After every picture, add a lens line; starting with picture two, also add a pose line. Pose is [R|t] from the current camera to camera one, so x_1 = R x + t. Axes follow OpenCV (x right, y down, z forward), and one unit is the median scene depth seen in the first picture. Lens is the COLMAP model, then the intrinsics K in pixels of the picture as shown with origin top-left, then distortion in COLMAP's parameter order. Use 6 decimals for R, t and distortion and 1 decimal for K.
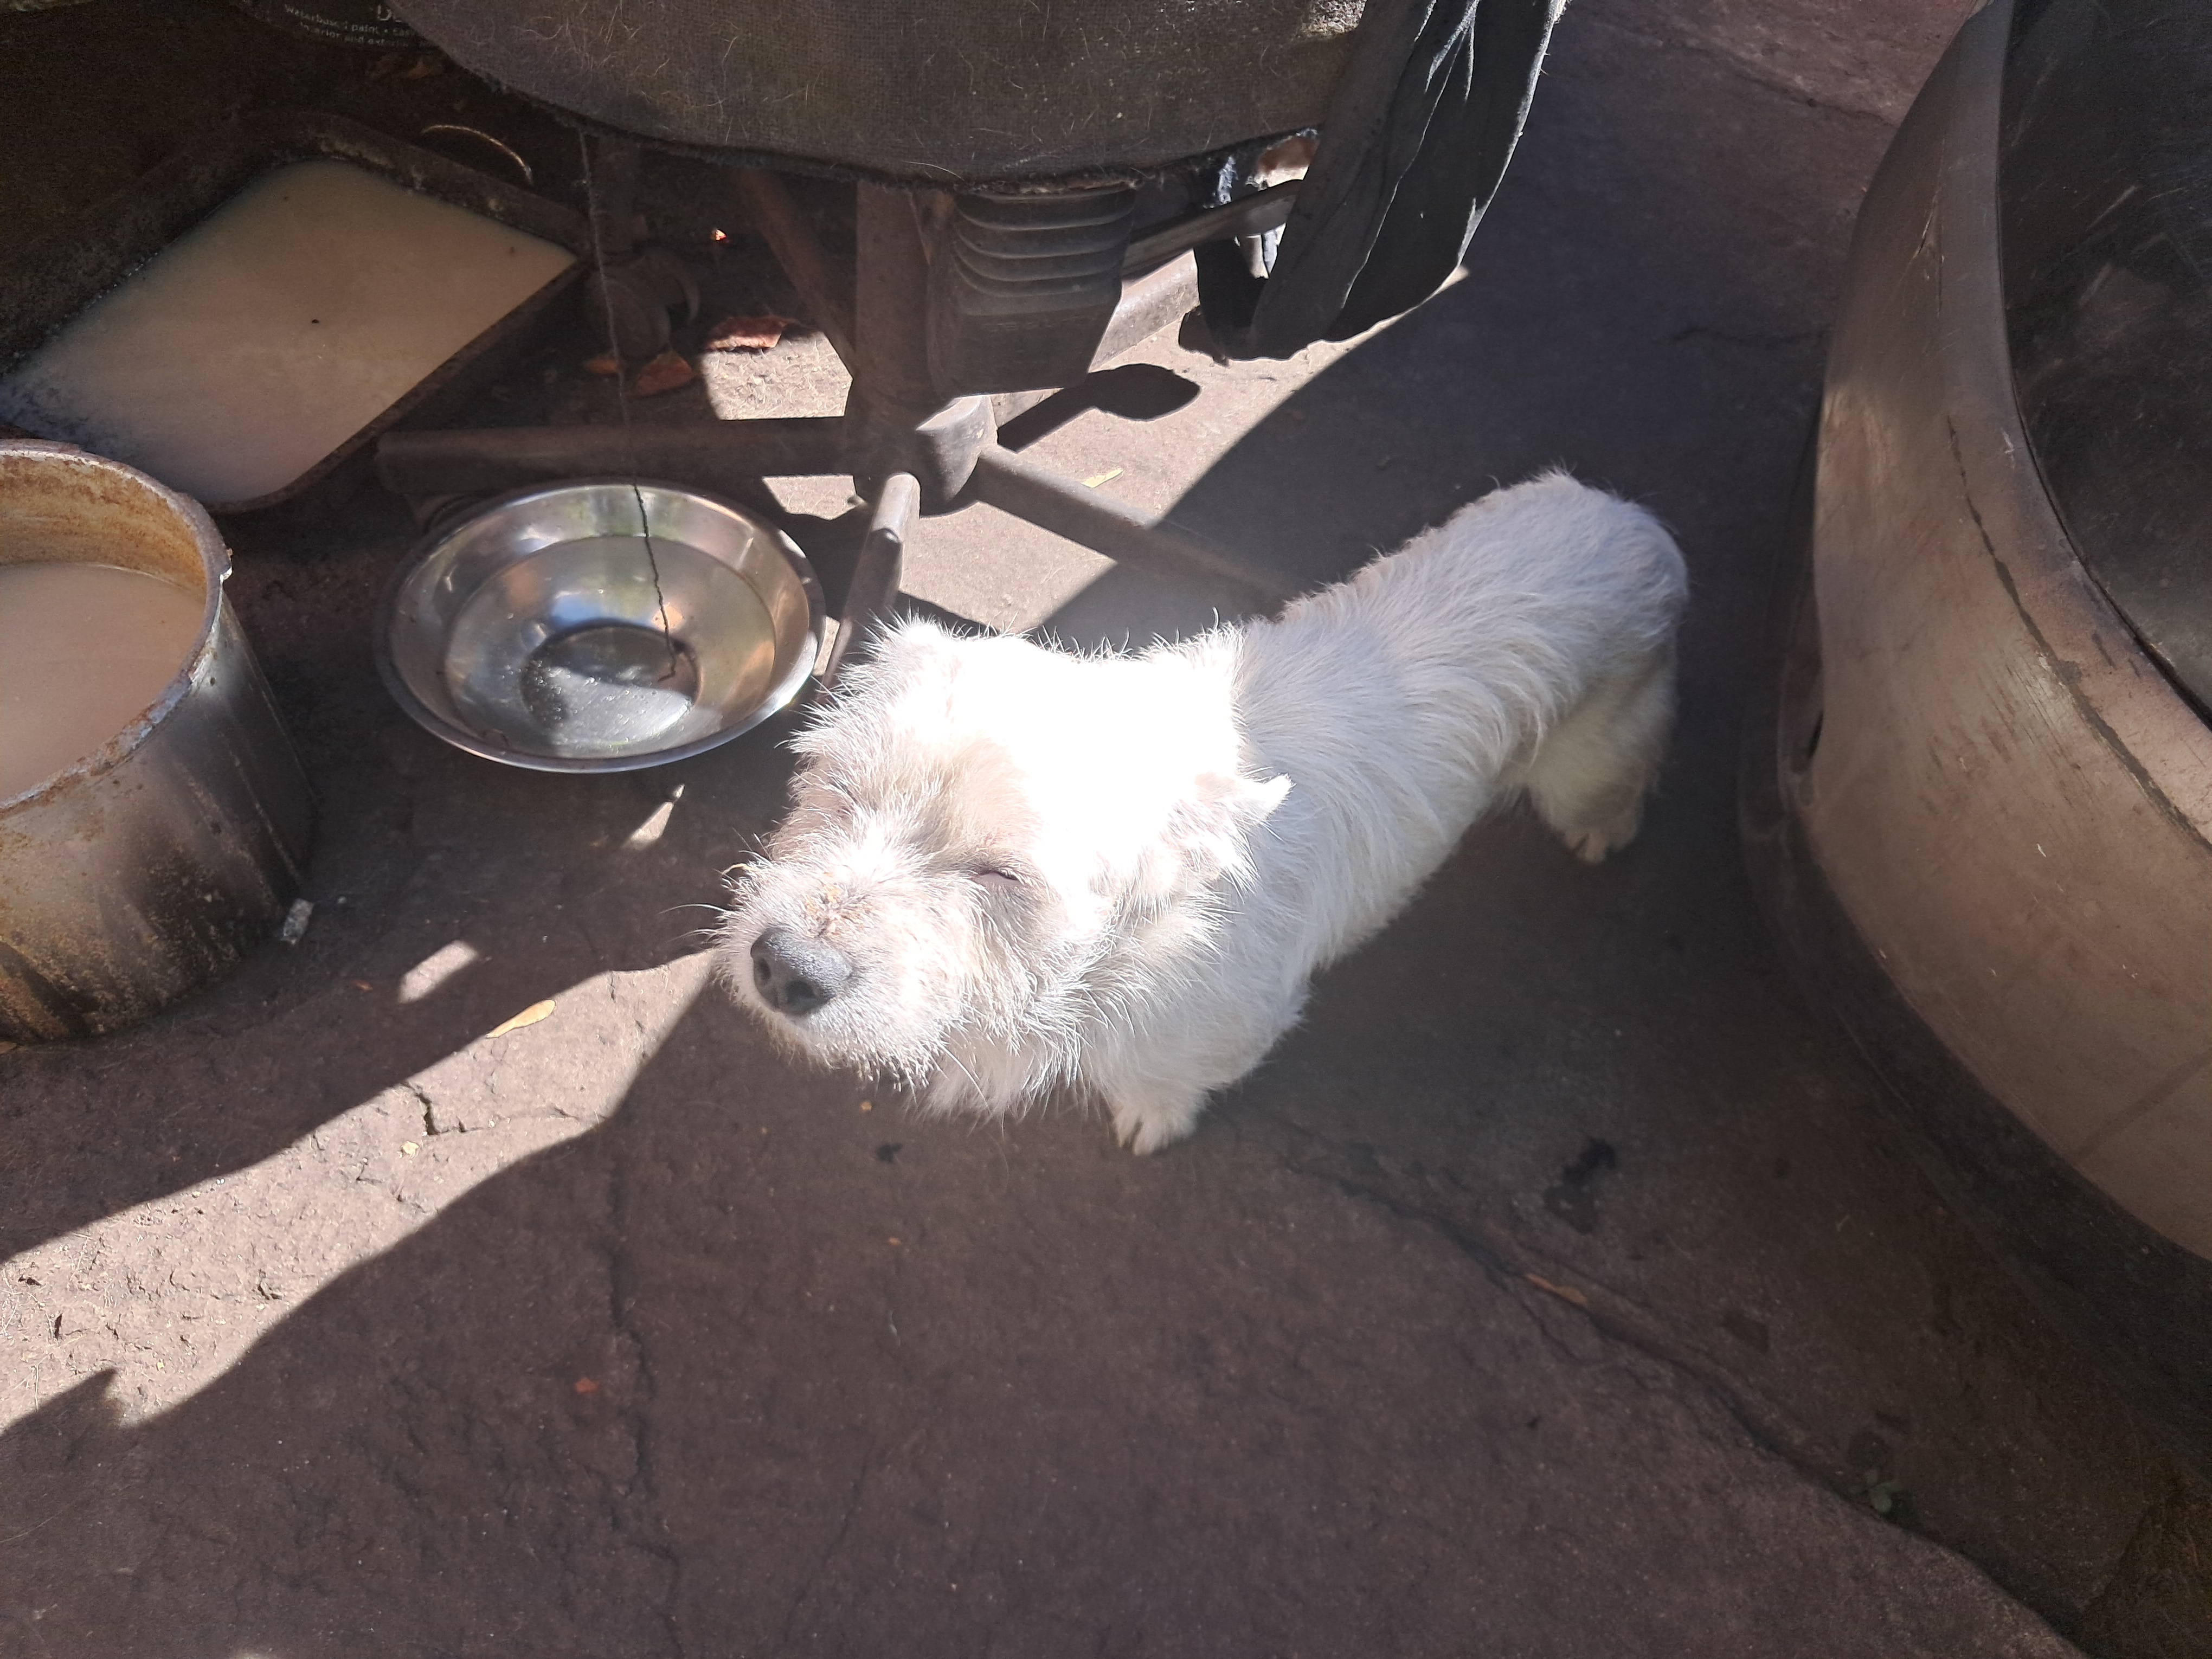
lens RADIAL K [[1814.1, 0, 1106.0], [0, 1814.1, 829.5], [0, 0, 1]] dist [-0.038655, -0.004438]
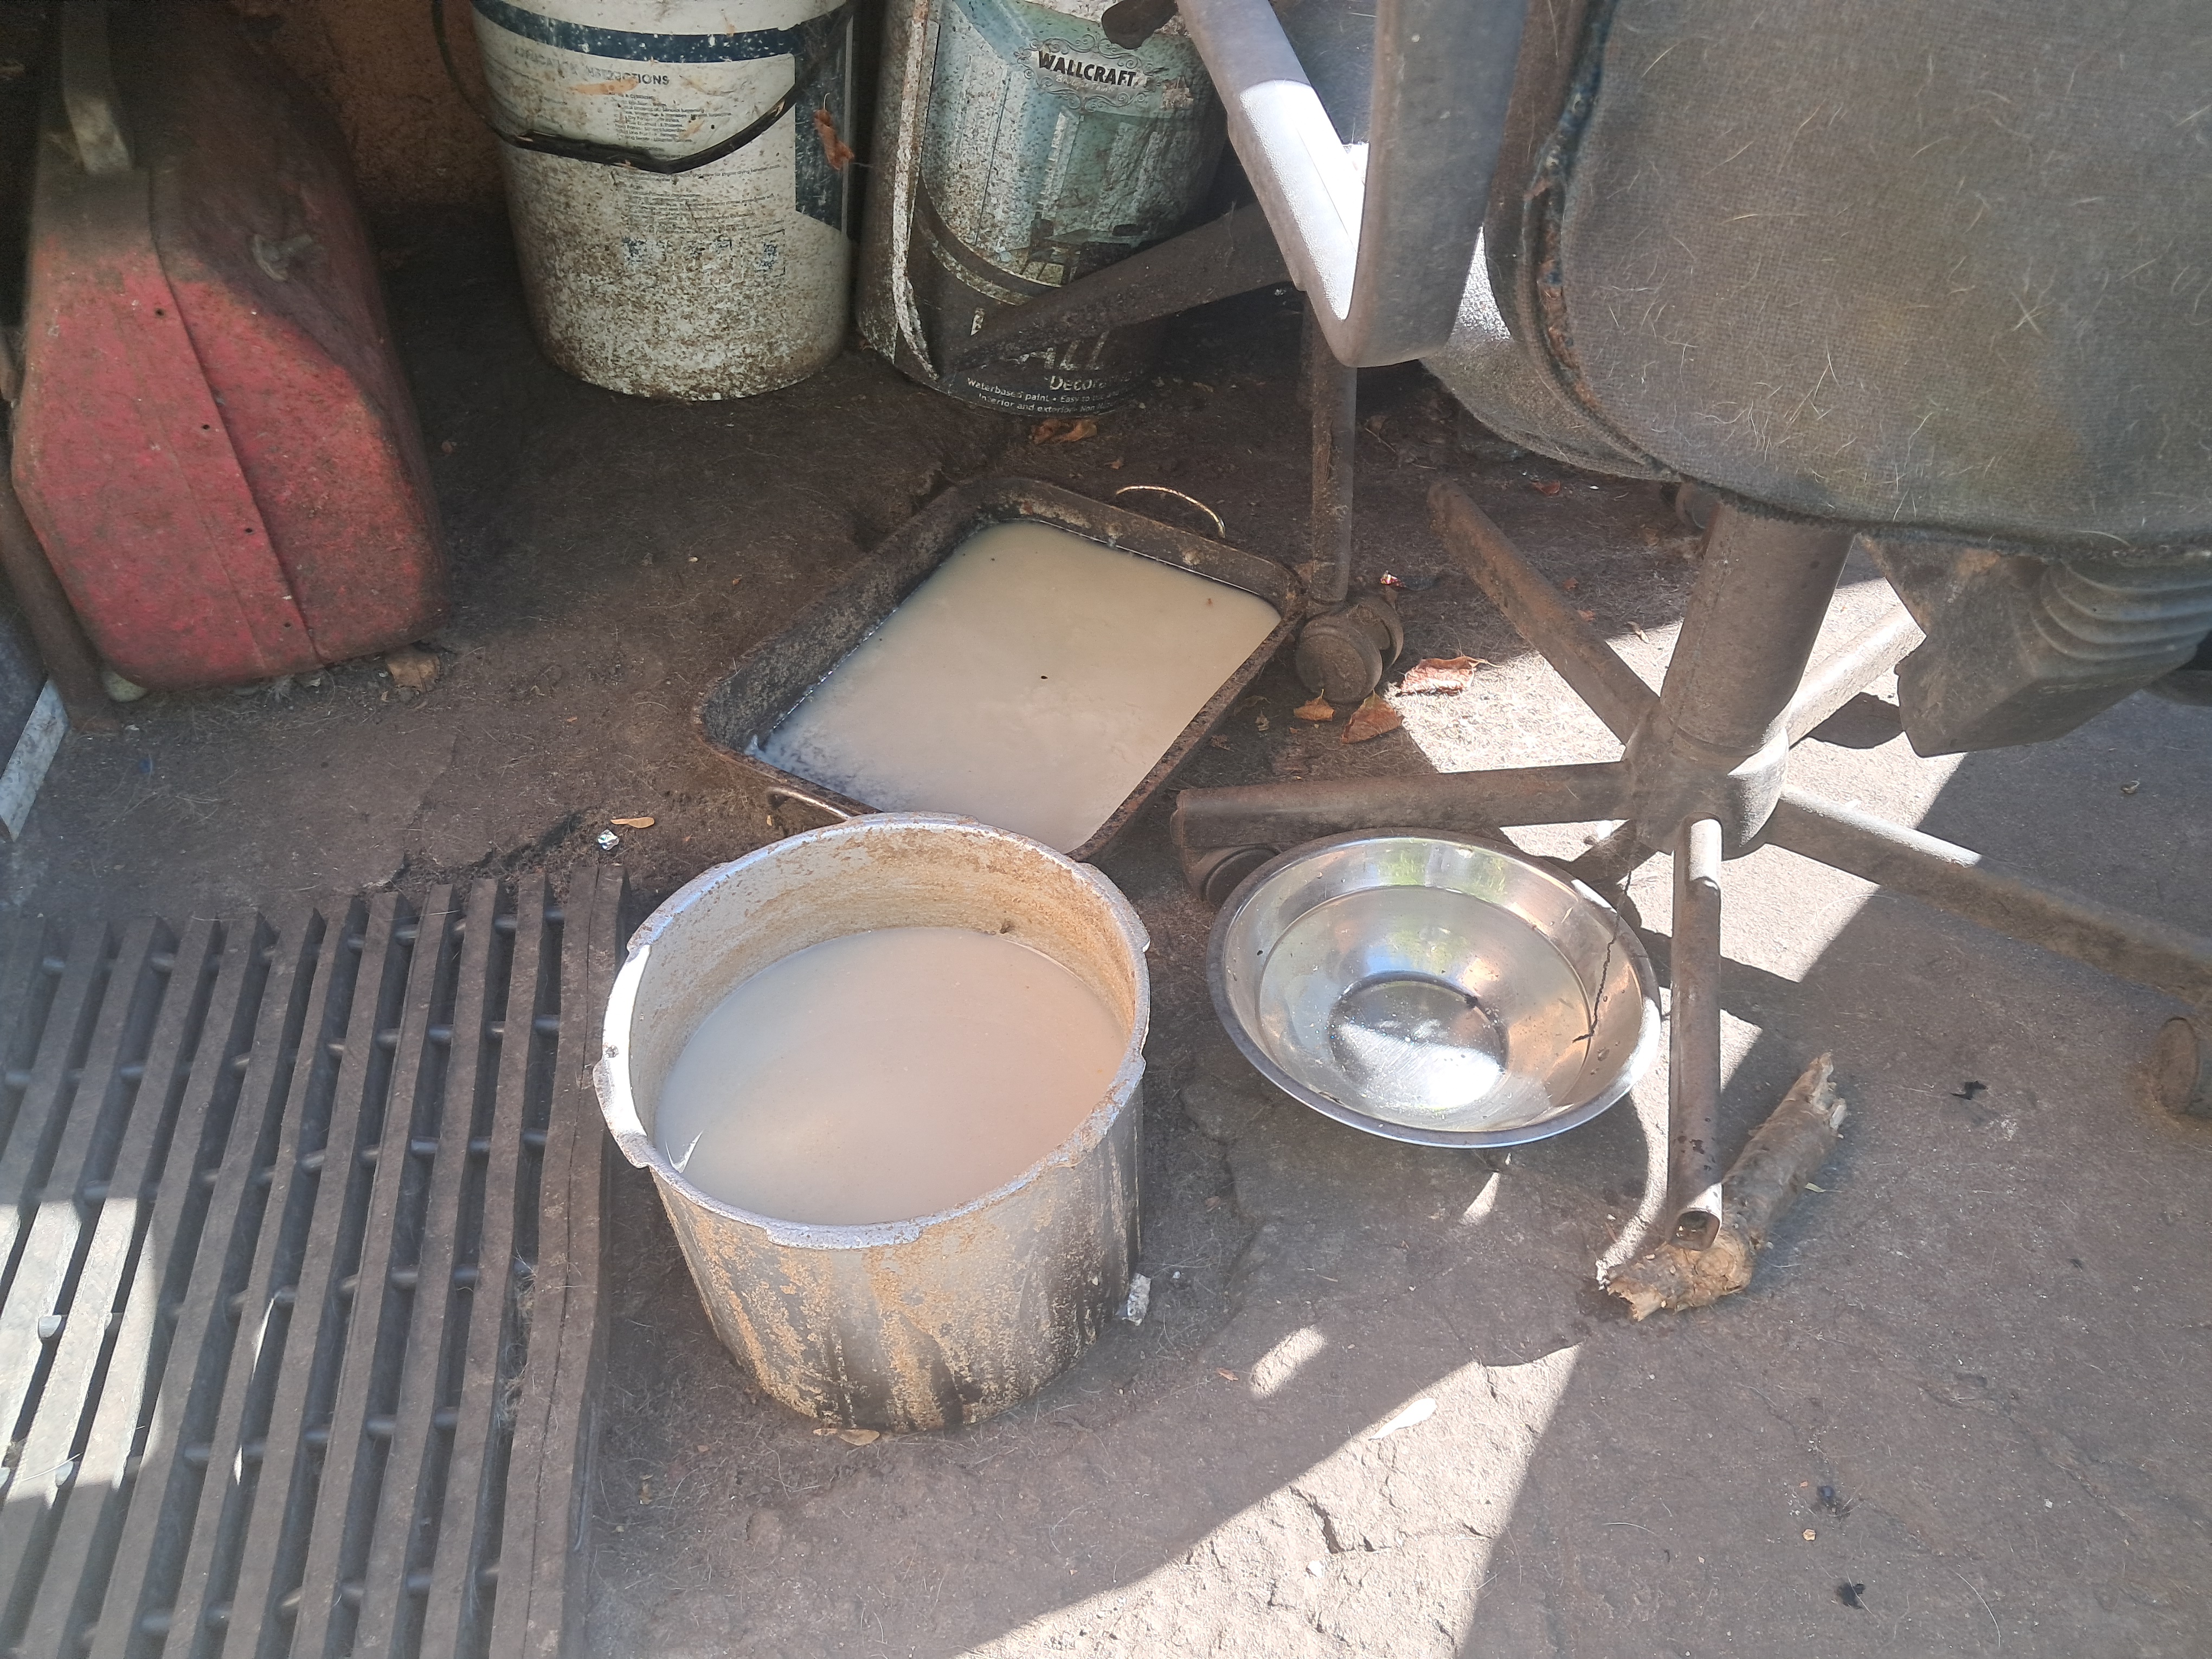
lens RADIAL K [[1835.0, 0, 1298.8], [0, 1835.0, 836.7], [0, 0, 1]] dist [0.125266, -0.459651]
pose [[0.986755, -0.019206, -0.161078, -0.190304], [-0.007868, 0.986131, -0.165780, -0.027555], [0.162028, 0.164851, 0.972919, 0.016190]]
